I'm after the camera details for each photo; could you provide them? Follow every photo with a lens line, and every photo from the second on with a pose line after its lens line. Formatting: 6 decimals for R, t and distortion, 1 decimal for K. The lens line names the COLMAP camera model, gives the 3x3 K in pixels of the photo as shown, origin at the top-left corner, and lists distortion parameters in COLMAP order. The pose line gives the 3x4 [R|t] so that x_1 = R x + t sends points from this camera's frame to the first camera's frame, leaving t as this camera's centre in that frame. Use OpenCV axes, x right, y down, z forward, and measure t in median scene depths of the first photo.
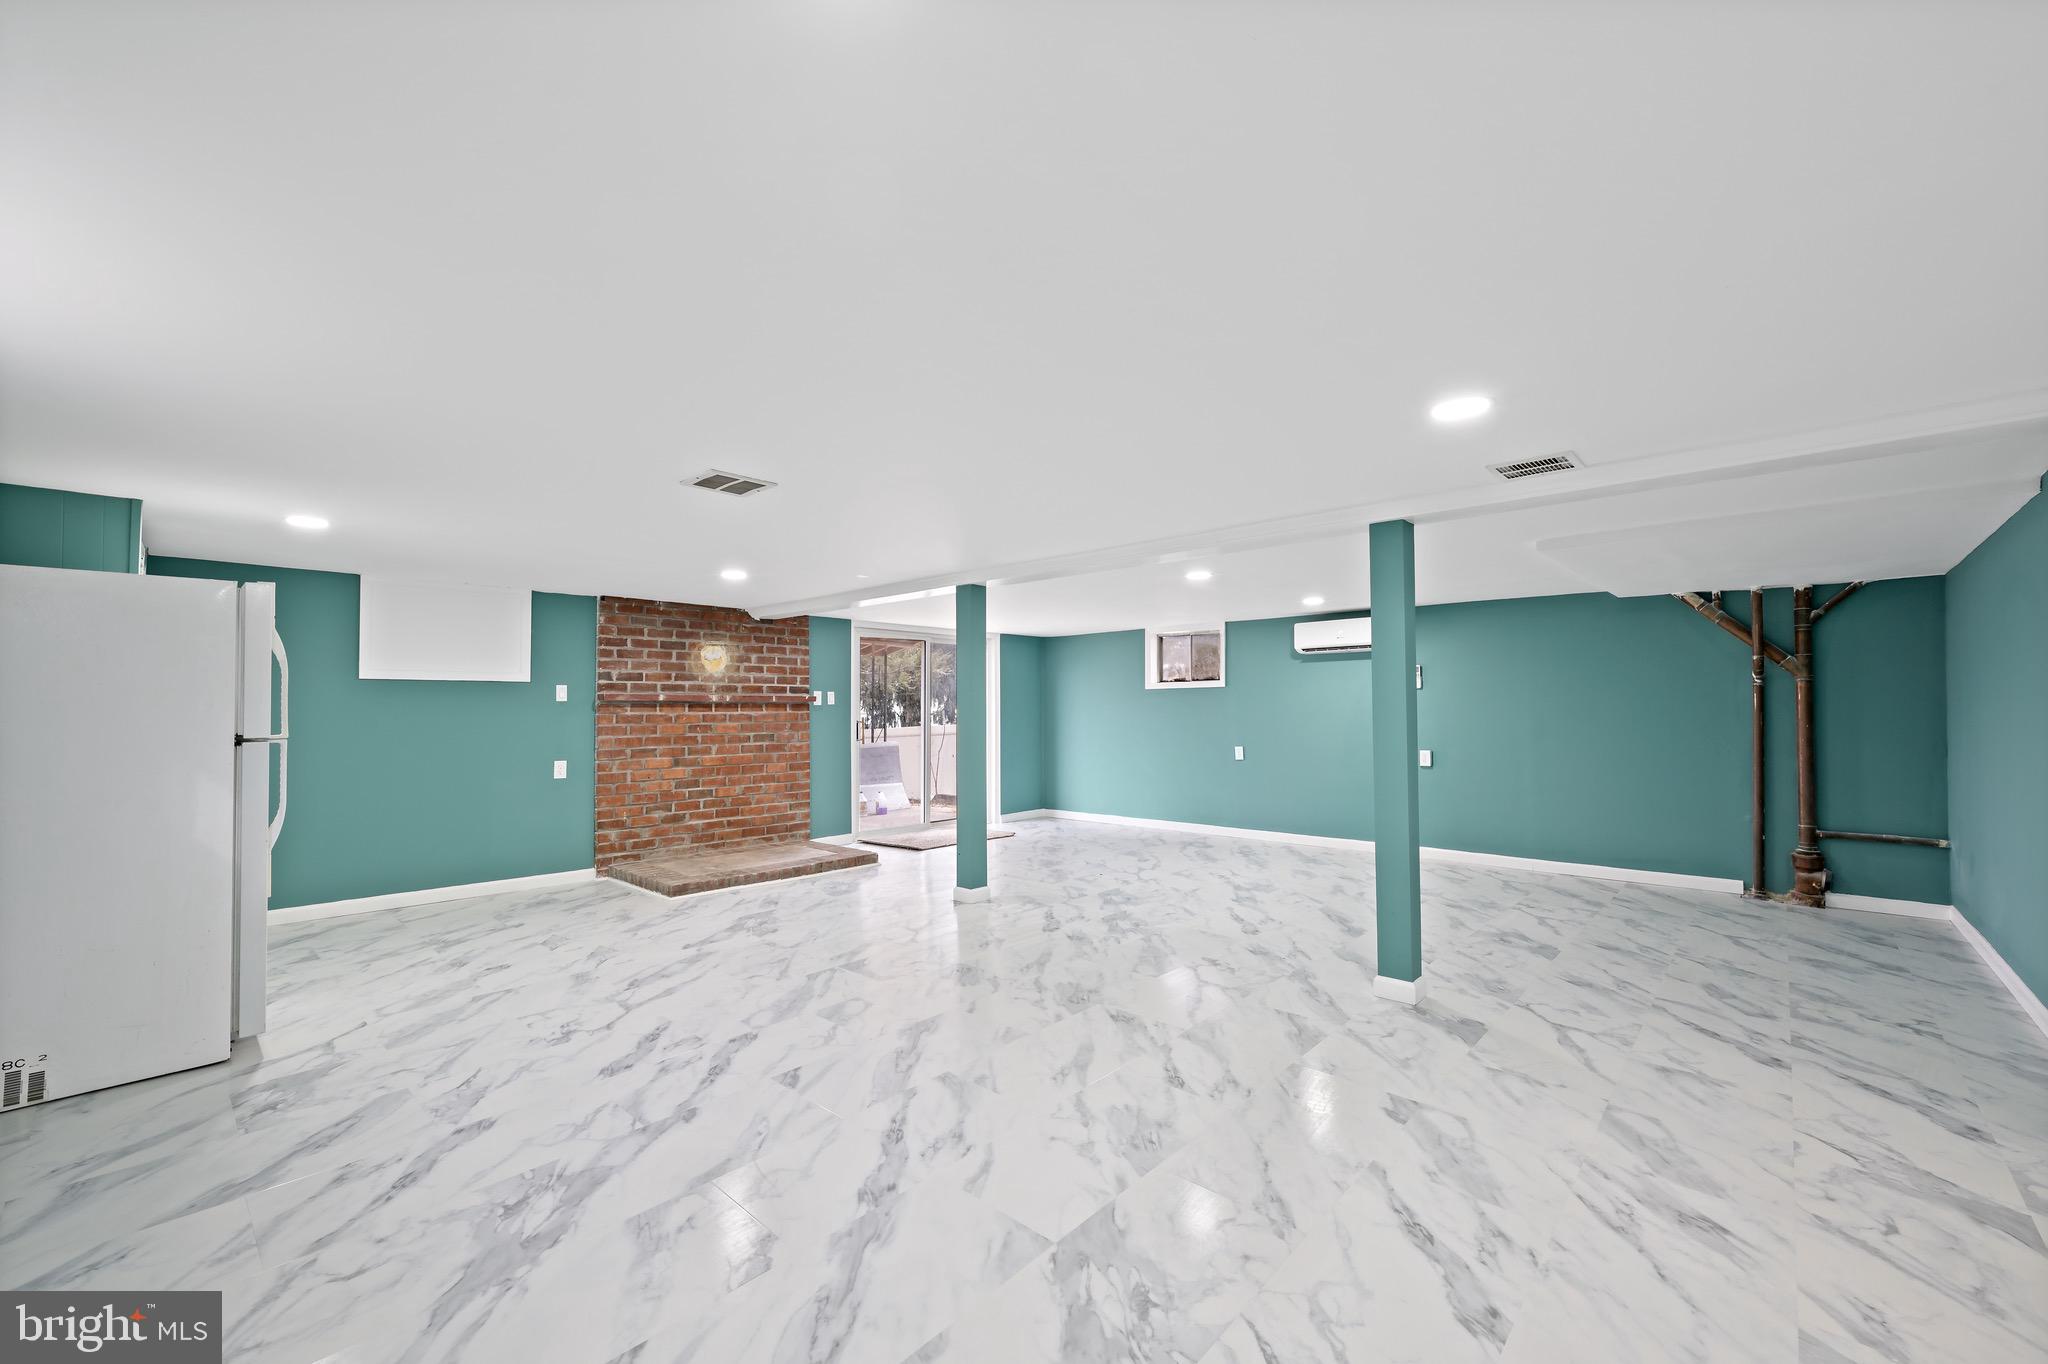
lens RADIAL K [[822.6, 0, 1021.4], [0, 822.6, 694.4], [0, 0, 1]] dist [-0.001402, 0.000419]
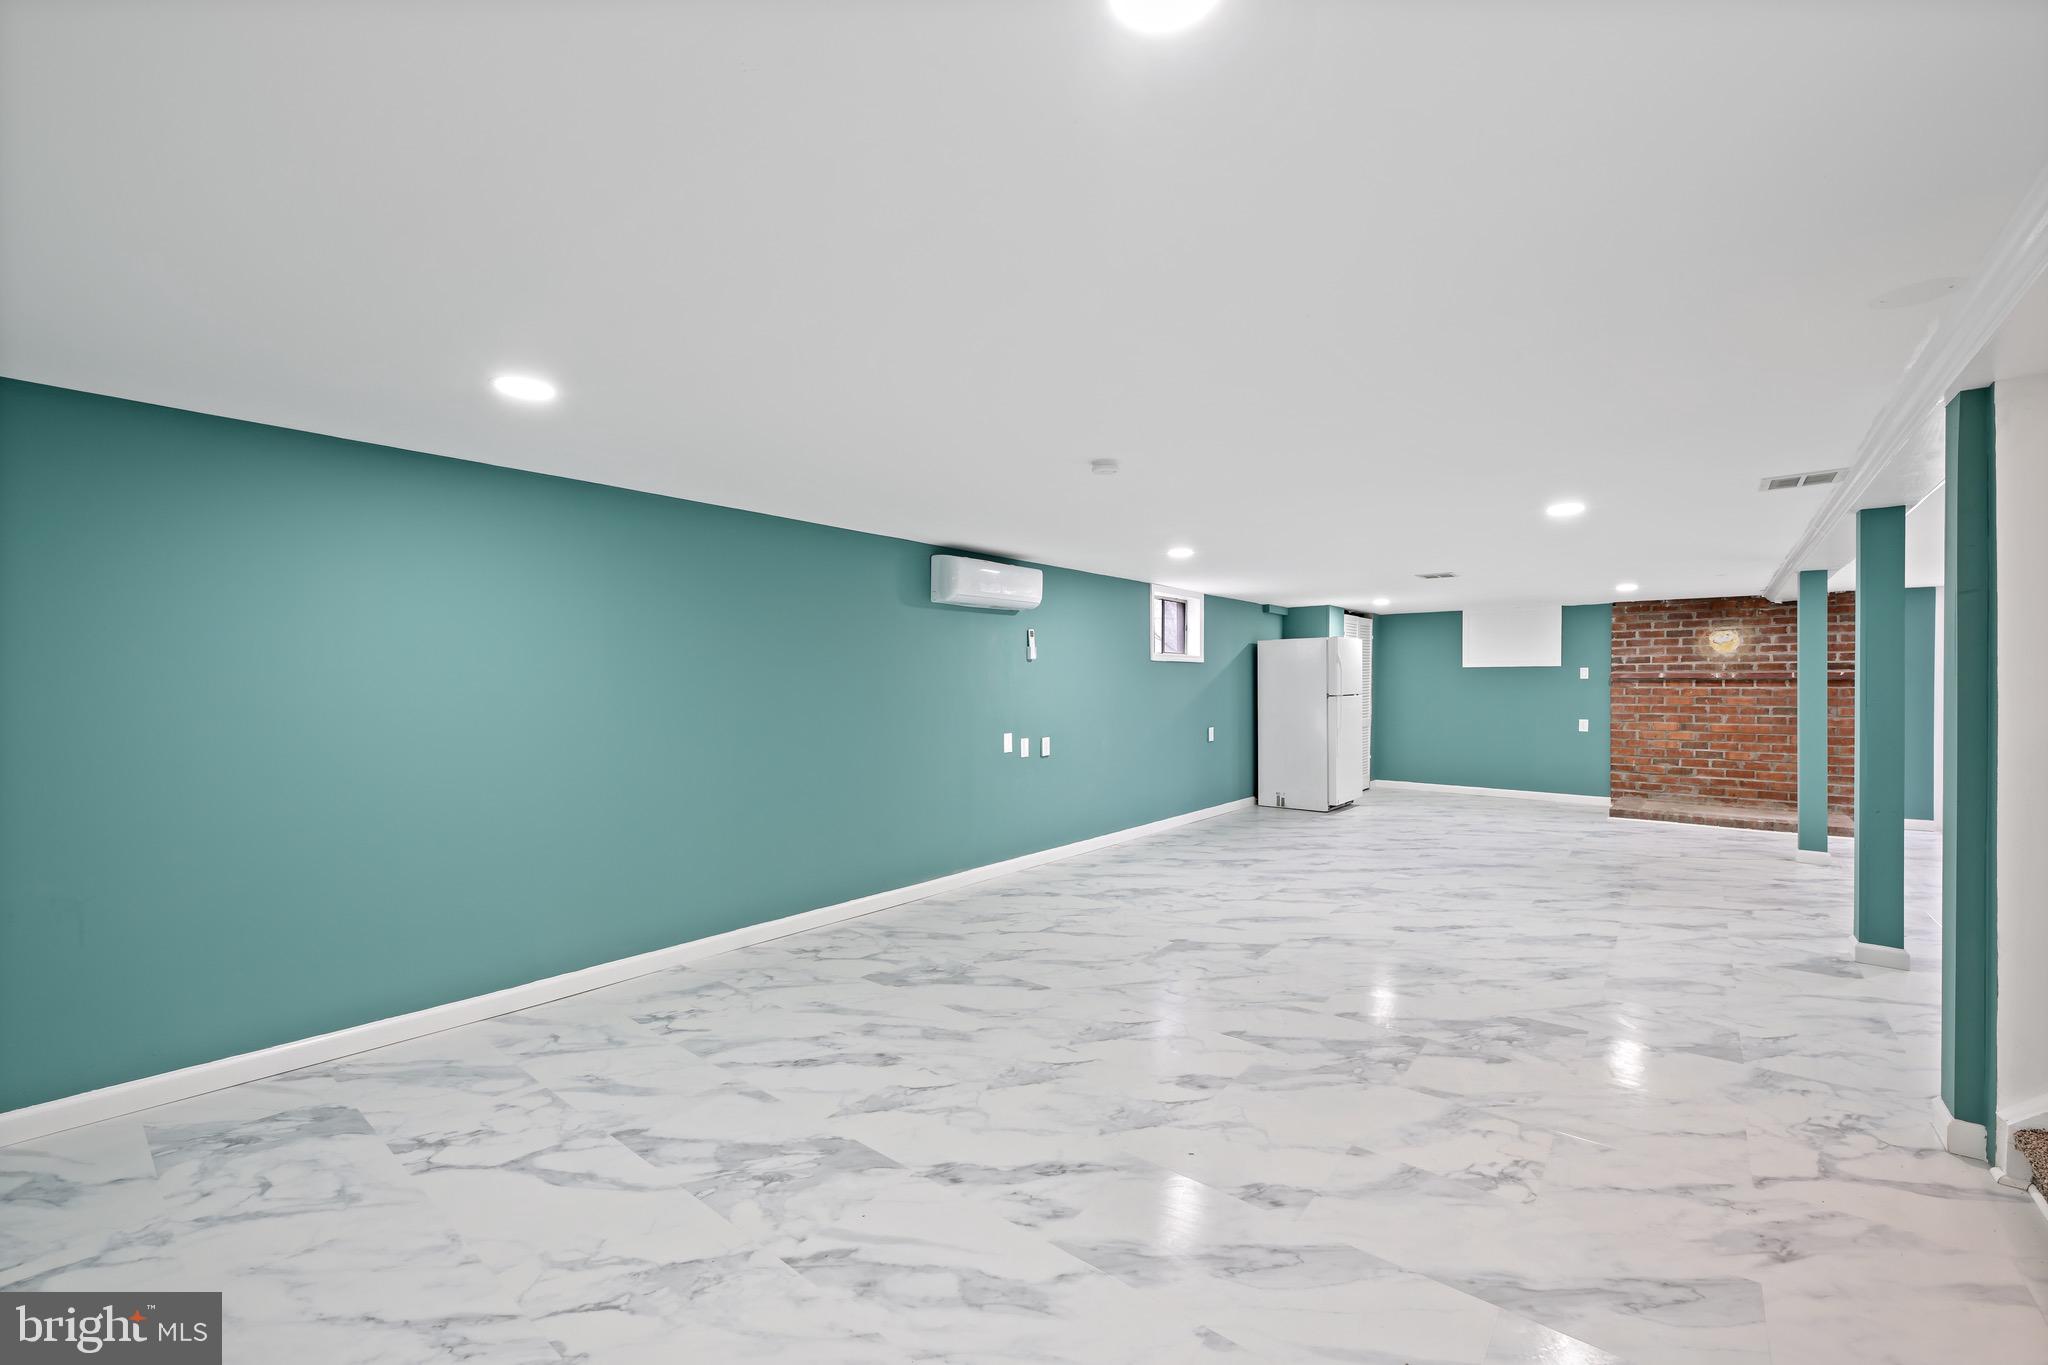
lens RADIAL K [[822.6, 0, 1022.1], [0, 822.6, 683.0], [0, 0, 1]] dist [-0.001402, 0.000419]
pose [[0.055930, 0.000962, -0.998434, 0.806889], [0.015238, 0.999882, 0.001817, -0.001854], [0.998318, -0.015316, 0.055909, -0.076142]]
